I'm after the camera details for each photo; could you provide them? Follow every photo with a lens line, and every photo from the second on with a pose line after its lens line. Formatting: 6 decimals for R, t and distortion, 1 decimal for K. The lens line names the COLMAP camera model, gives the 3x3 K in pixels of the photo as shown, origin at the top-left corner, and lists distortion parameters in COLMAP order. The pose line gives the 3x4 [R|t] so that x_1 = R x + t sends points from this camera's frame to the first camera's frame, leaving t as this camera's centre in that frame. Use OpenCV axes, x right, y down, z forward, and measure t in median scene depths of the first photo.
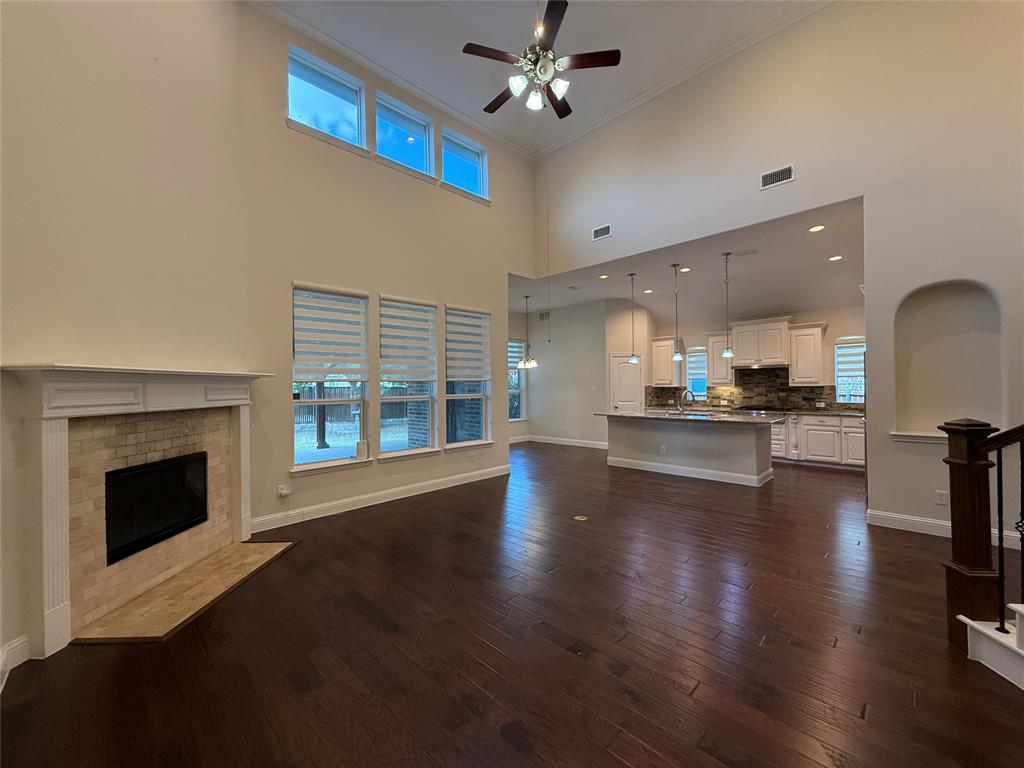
lens RADIAL K [[407.4, 0, 507.5], [0, 407.4, 388.0], [0, 0, 1]] dist [0.001041, 0.000073]
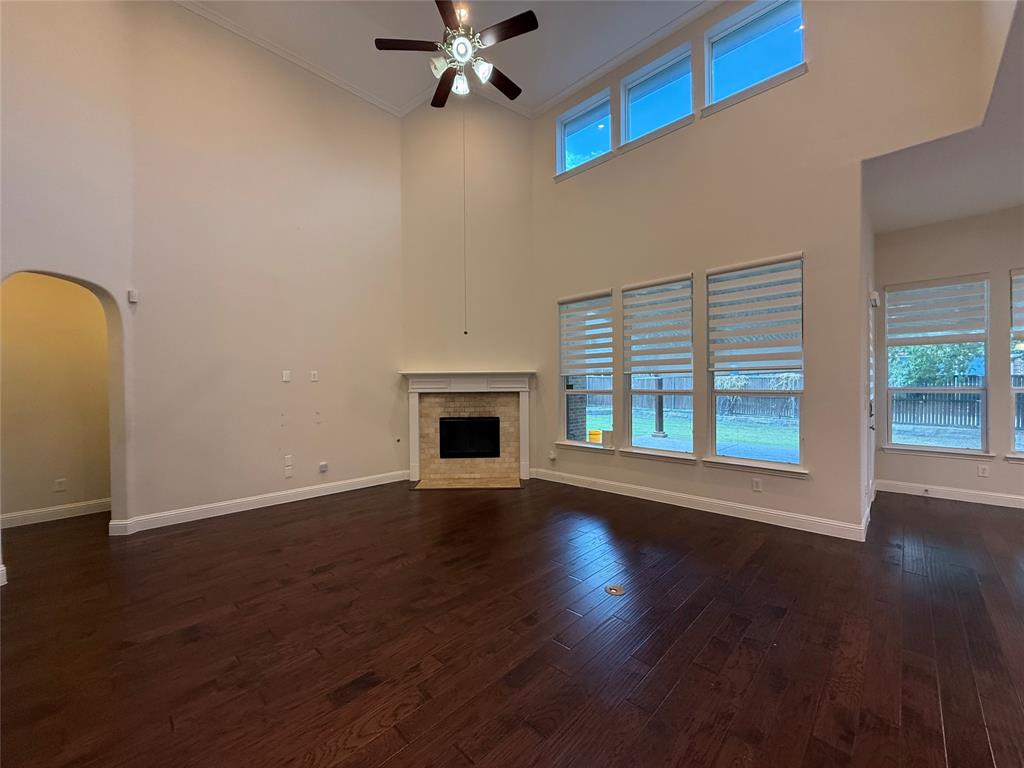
lens RADIAL K [[407.4, 0, 506.2], [0, 407.4, 379.4], [0, 0, 1]] dist [0.001041, 0.000073]
pose [[0.015955, 0.013919, -0.999776, 0.973853], [0.010554, 0.999845, 0.014088, -0.027425], [0.999817, -0.010777, 0.015805, 0.996385]]
